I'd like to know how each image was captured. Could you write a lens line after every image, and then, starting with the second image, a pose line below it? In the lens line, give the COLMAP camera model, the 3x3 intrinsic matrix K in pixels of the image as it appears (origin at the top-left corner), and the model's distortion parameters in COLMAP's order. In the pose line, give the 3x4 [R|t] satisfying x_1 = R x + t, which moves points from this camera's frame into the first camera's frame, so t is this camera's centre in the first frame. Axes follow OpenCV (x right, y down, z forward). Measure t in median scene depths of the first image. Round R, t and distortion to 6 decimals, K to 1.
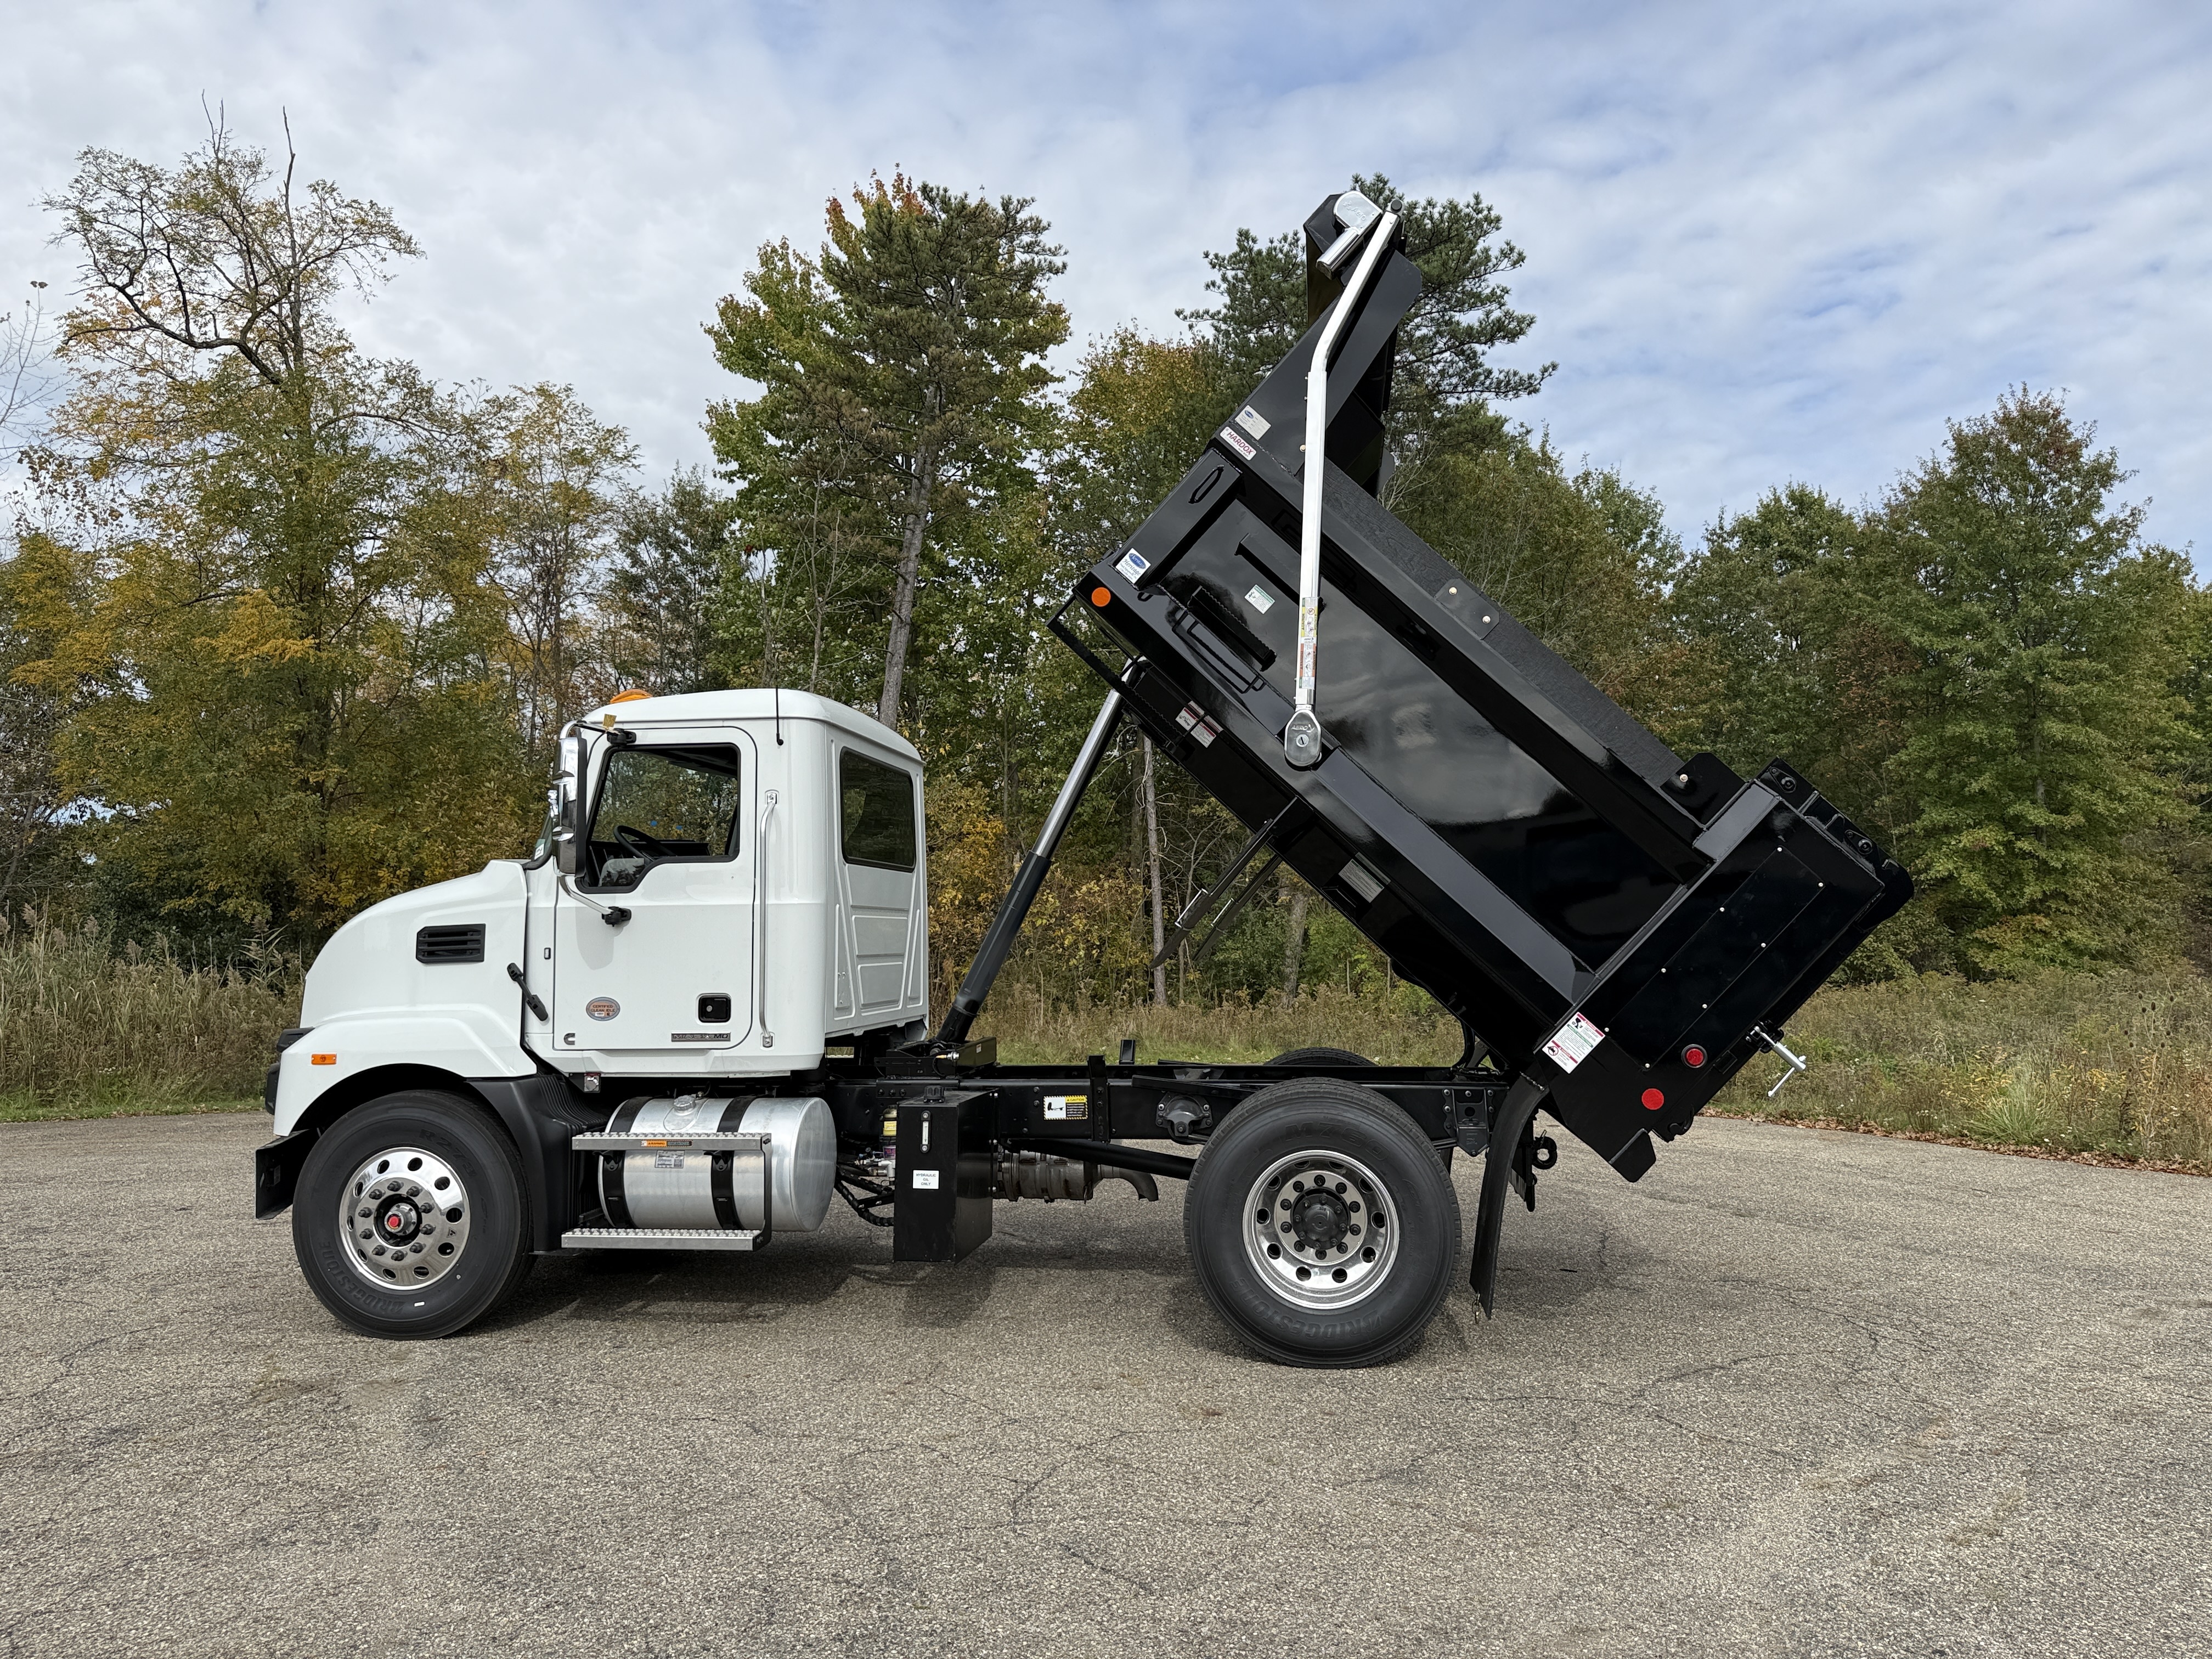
lens RADIAL K [[1557.2, 0, 1106.0], [0, 1557.2, 829.5], [0, 0, 1]] dist [0.073491, -0.093903]
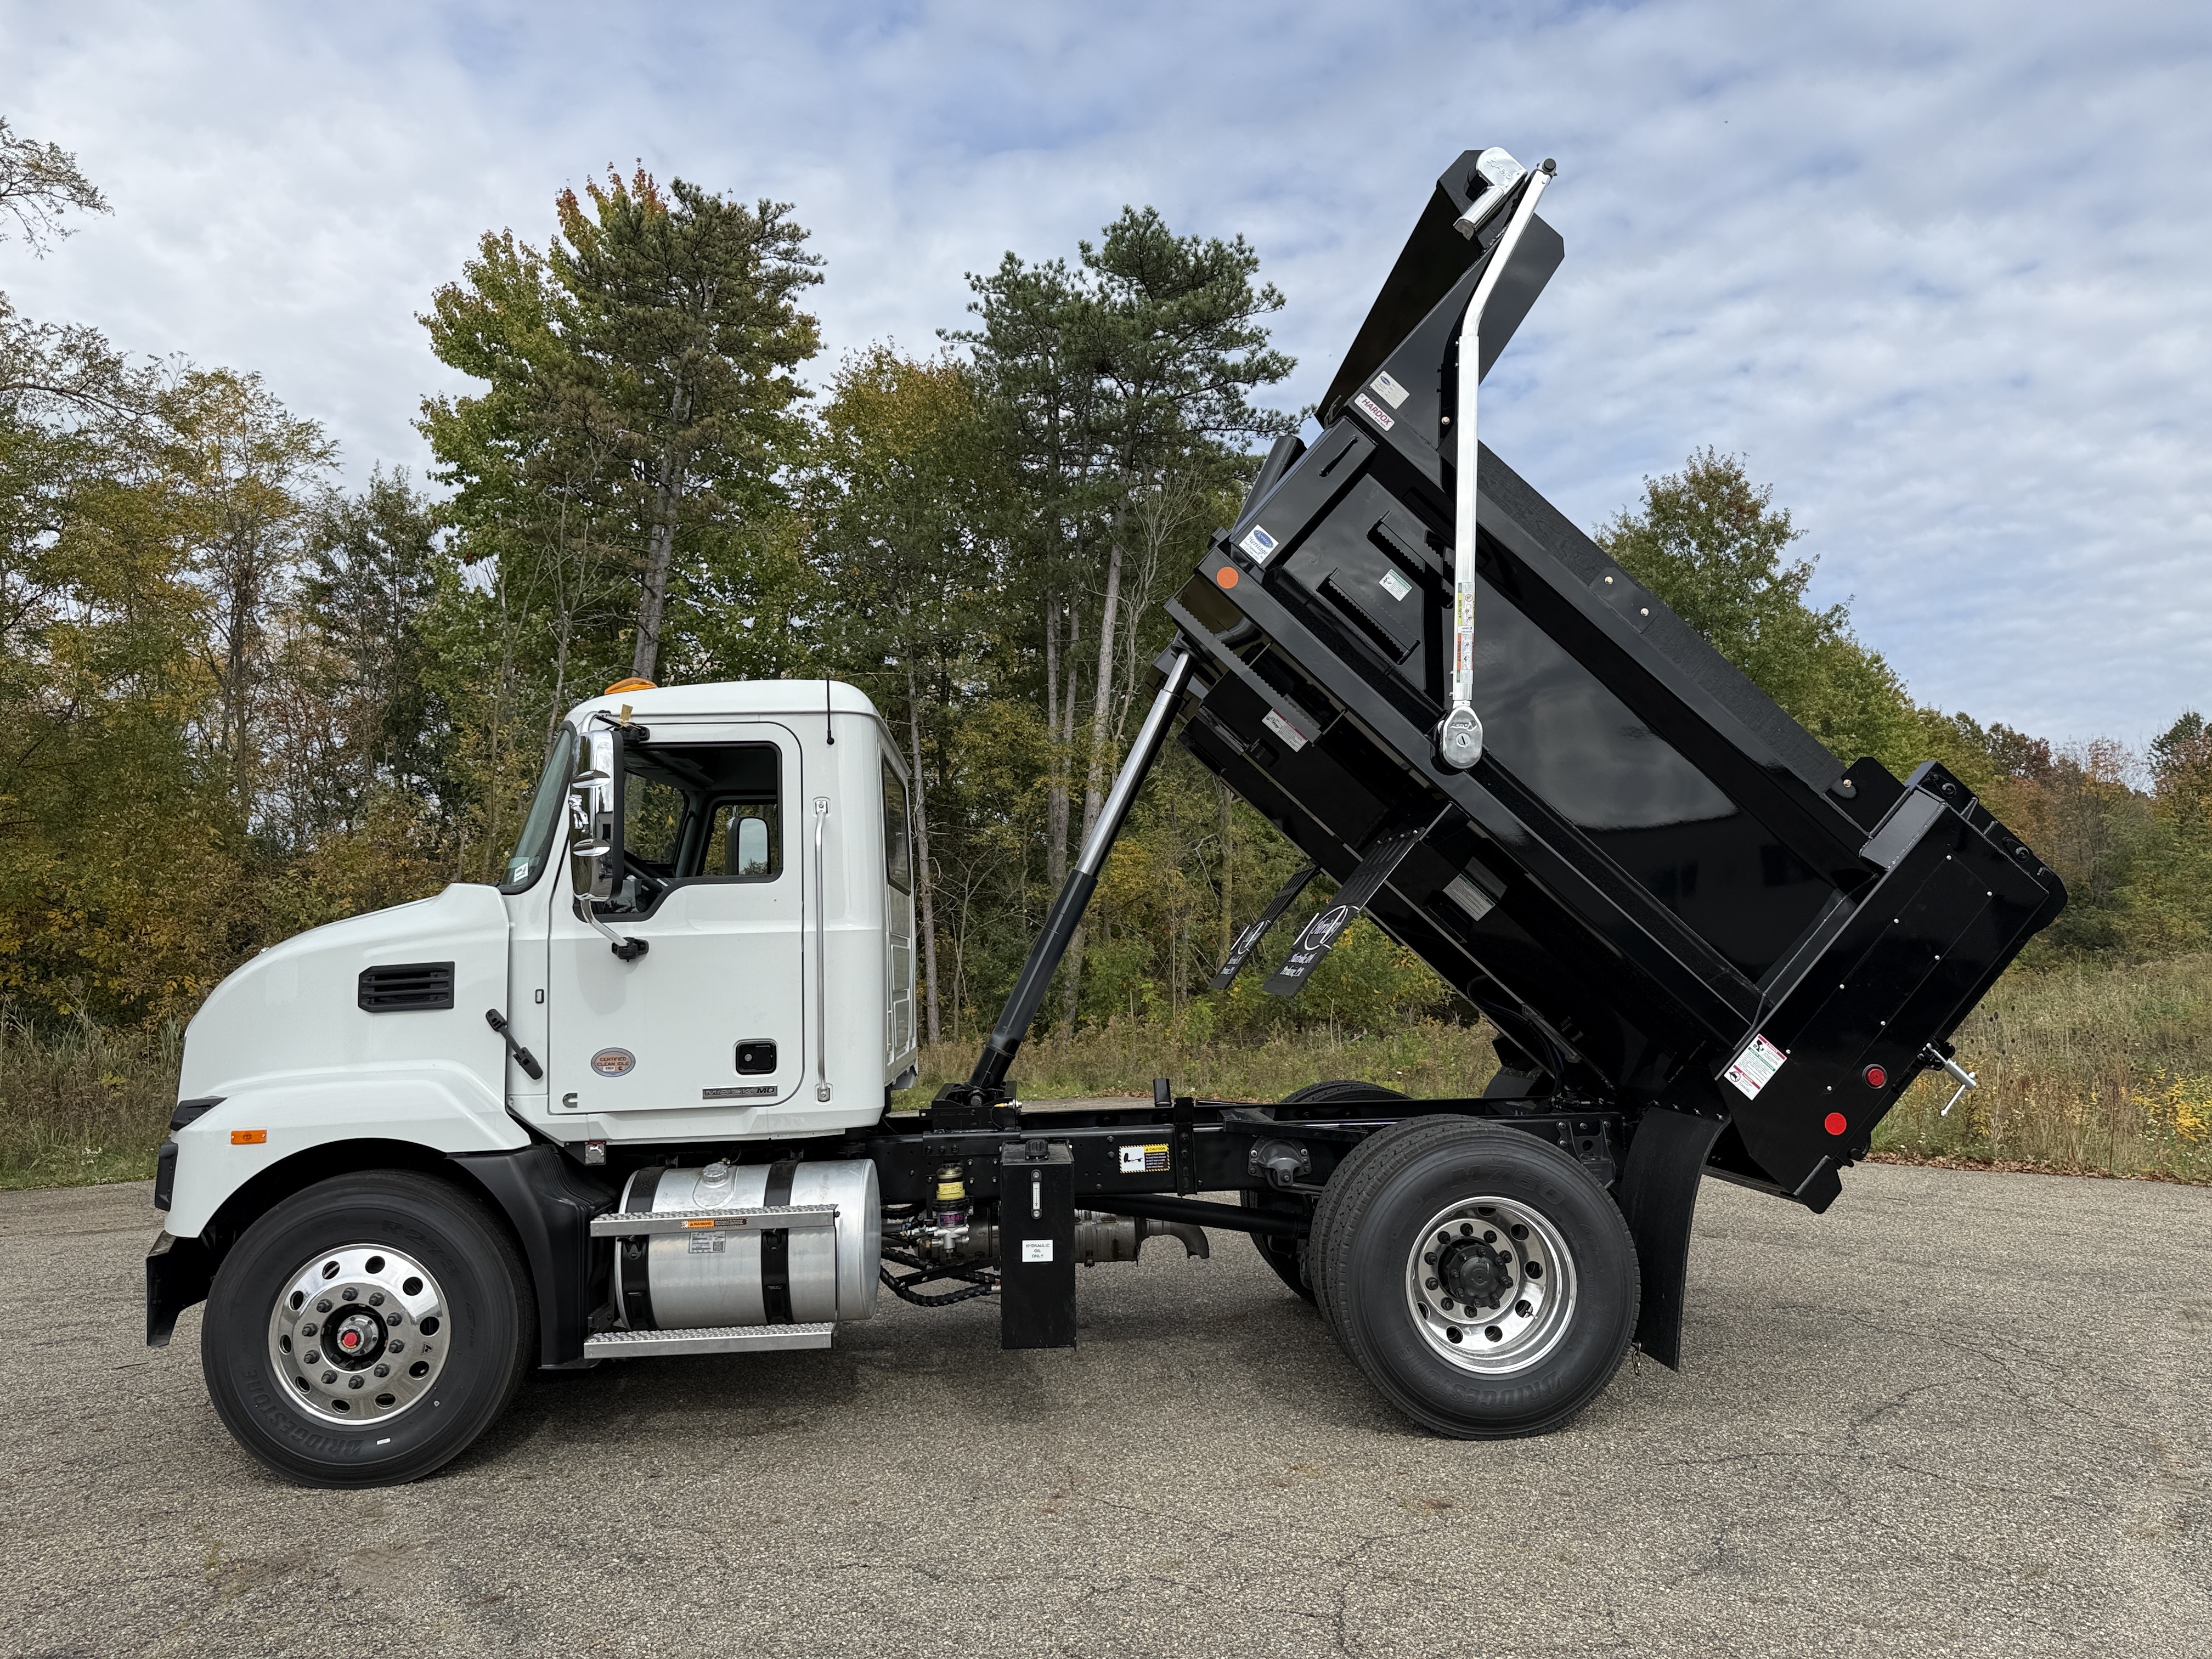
lens RADIAL K [[1538.4, 0, 1041.7], [0, 1538.4, 828.8], [0, 0, 1]] dist [0.045186, -0.048657]
pose [[0.980073, -0.001044, 0.198637, -0.256805], [0.006003, 0.999685, -0.024363, 0.012799], [-0.198549, 0.025070, 0.979770, 0.154532]]
